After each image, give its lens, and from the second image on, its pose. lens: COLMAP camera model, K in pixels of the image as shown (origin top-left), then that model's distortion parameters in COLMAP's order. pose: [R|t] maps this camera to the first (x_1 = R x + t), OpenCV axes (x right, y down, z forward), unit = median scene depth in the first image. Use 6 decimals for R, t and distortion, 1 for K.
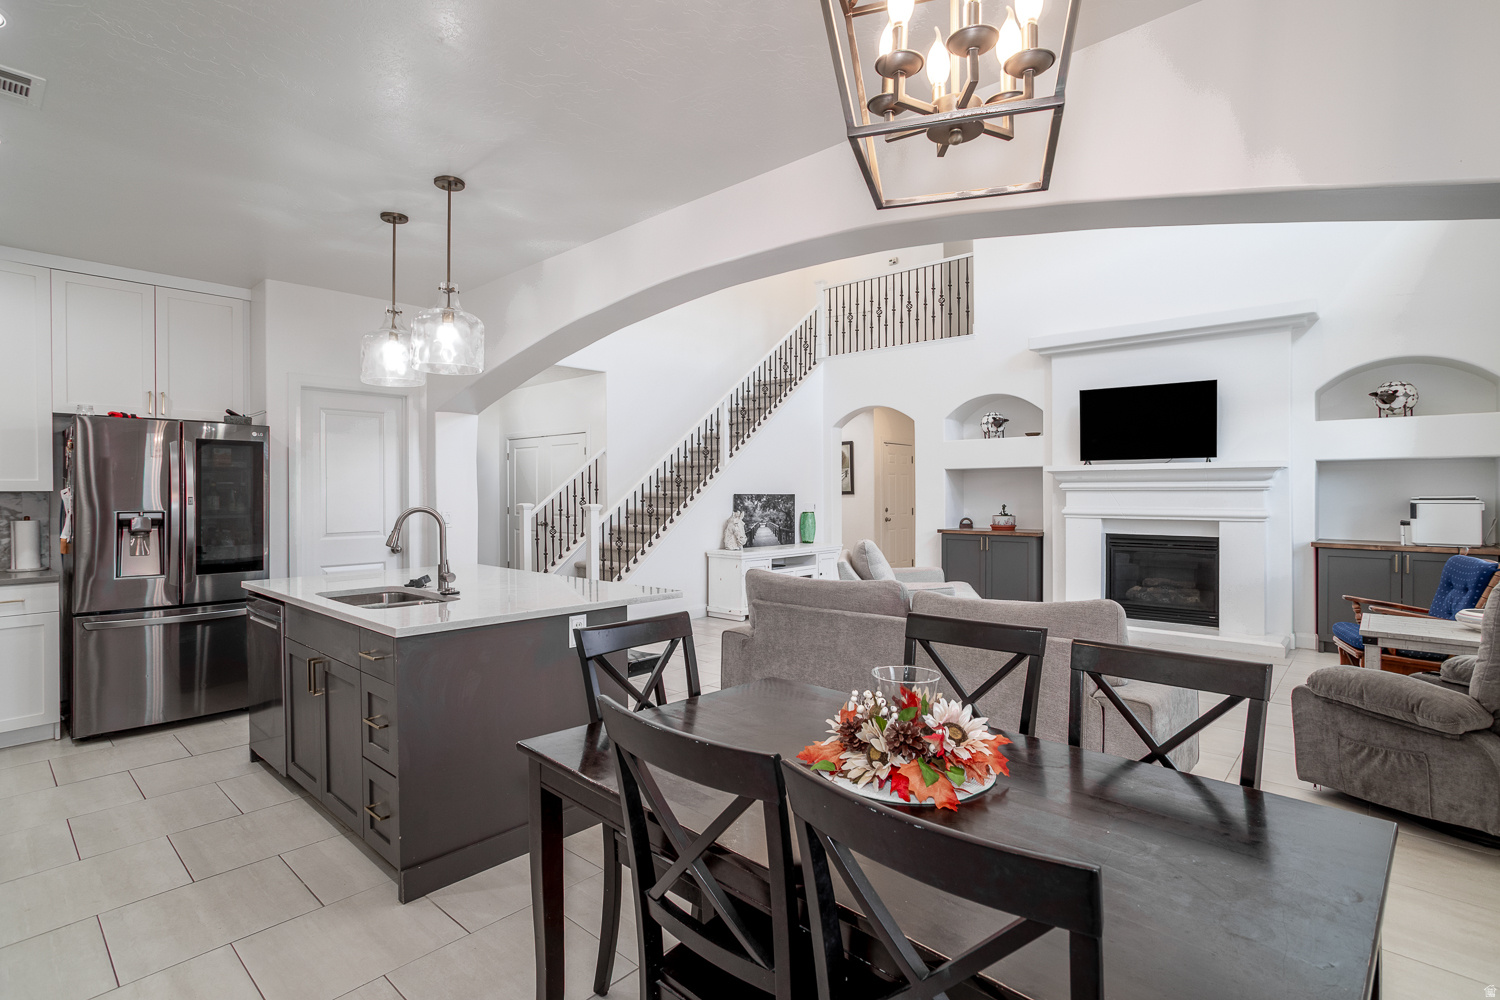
lens RADIAL K [[741.2, 0, 748.4], [0, 741.2, 488.7], [0, 0, 1]] dist [-0.007857, 0.006992]
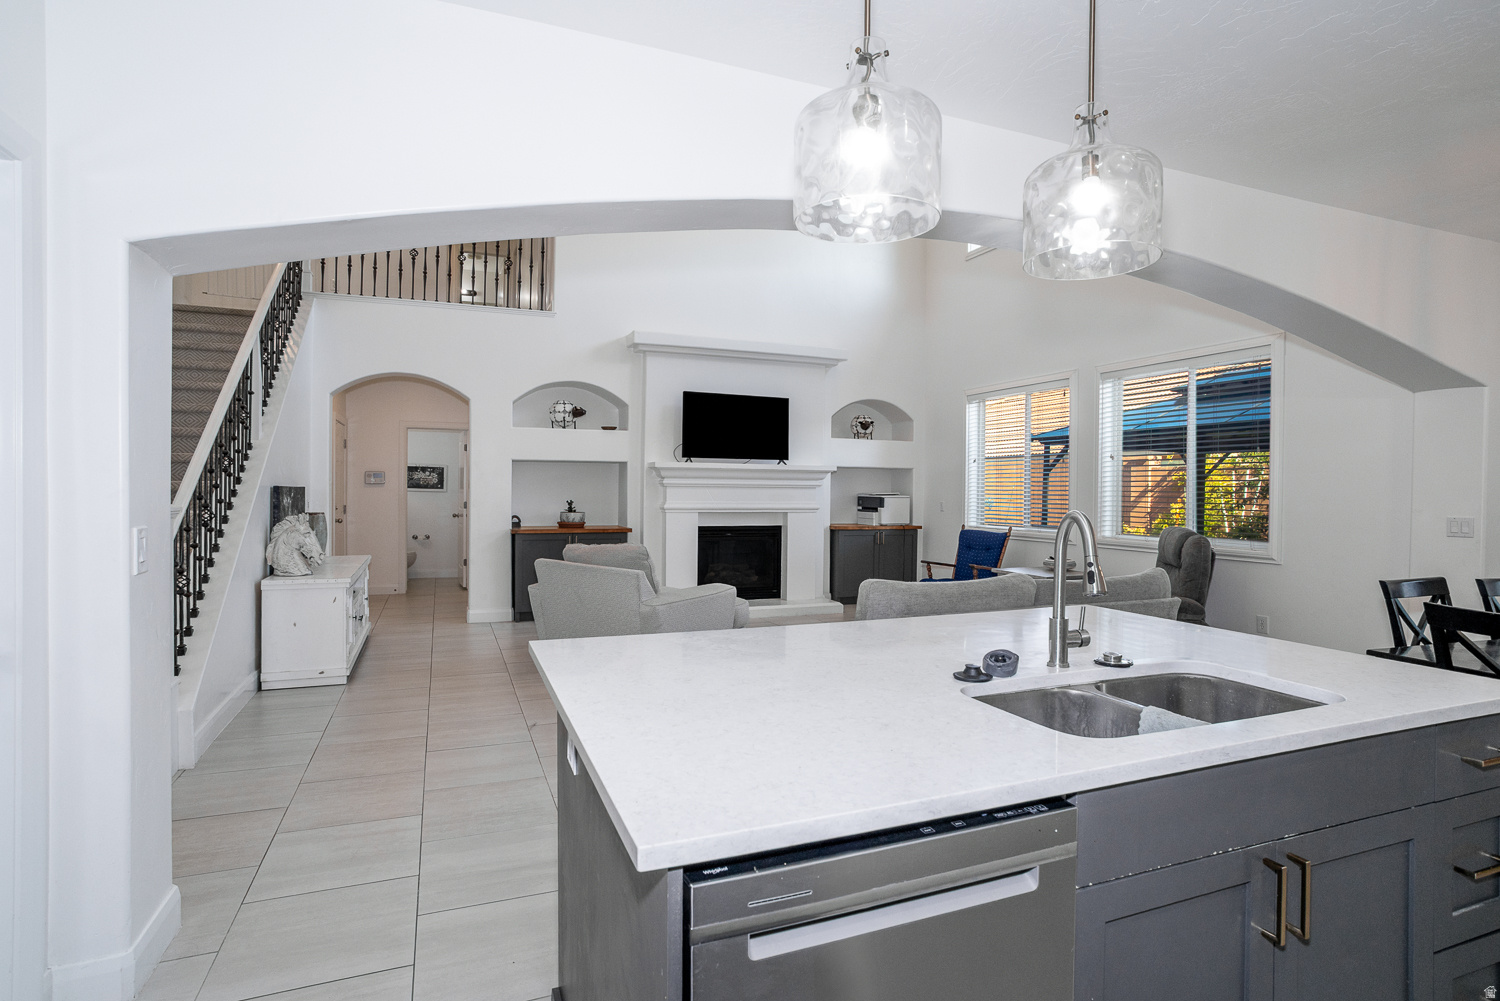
lens RADIAL K [[741.2, 0, 752.8], [0, 741.2, 497.5], [0, 0, 1]] dist [-0.007857, 0.006992]
pose [[0.465843, -0.001717, 0.884866, -0.441445], [-0.012648, 0.999883, 0.008598, 0.008146], [-0.884777, -0.015197, 0.465767, 0.421364]]
